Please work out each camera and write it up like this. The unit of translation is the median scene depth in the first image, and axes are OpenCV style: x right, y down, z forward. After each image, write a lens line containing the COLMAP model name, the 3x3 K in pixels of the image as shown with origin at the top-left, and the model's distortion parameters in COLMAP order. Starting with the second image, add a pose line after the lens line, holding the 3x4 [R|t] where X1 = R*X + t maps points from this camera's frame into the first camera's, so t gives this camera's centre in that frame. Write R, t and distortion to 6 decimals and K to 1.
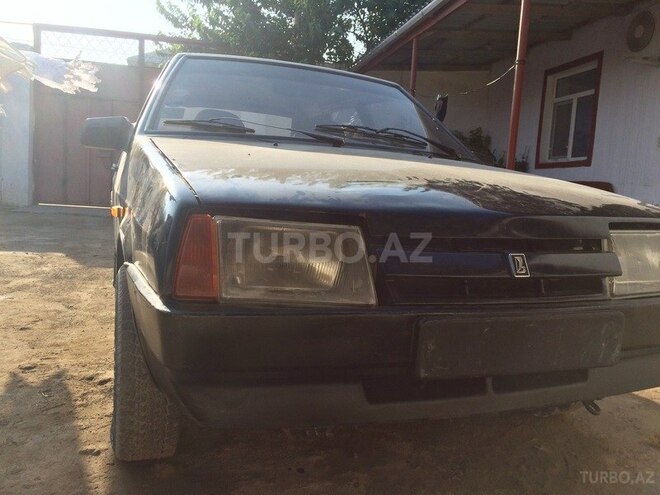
lens RADIAL K [[561.0, 0, 329.9], [0, 561.0, 246.7], [0, 0, 1]] dist [0.005007, -0.001717]
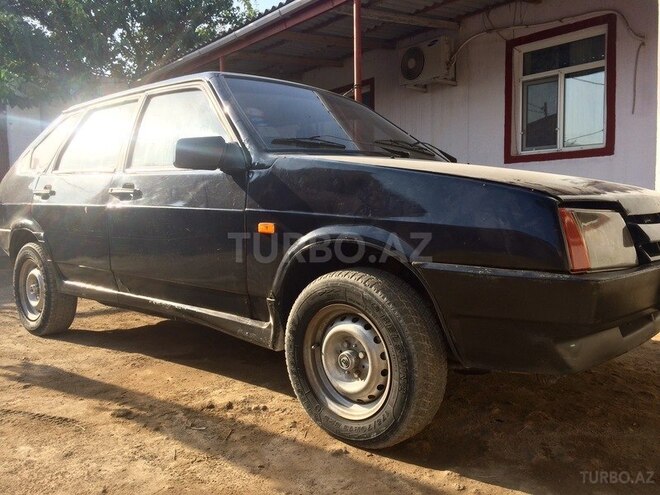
lens RADIAL K [[561.0, 0, 329.5], [0, 561.0, 247.7], [0, 0, 1]] dist [0.005007, -0.001717]
pose [[0.890168, -0.100147, 0.444491, -0.590063], [0.113115, 0.993578, -0.002671, -0.008808], [-0.441369, 0.052657, 0.895779, 0.033913]]
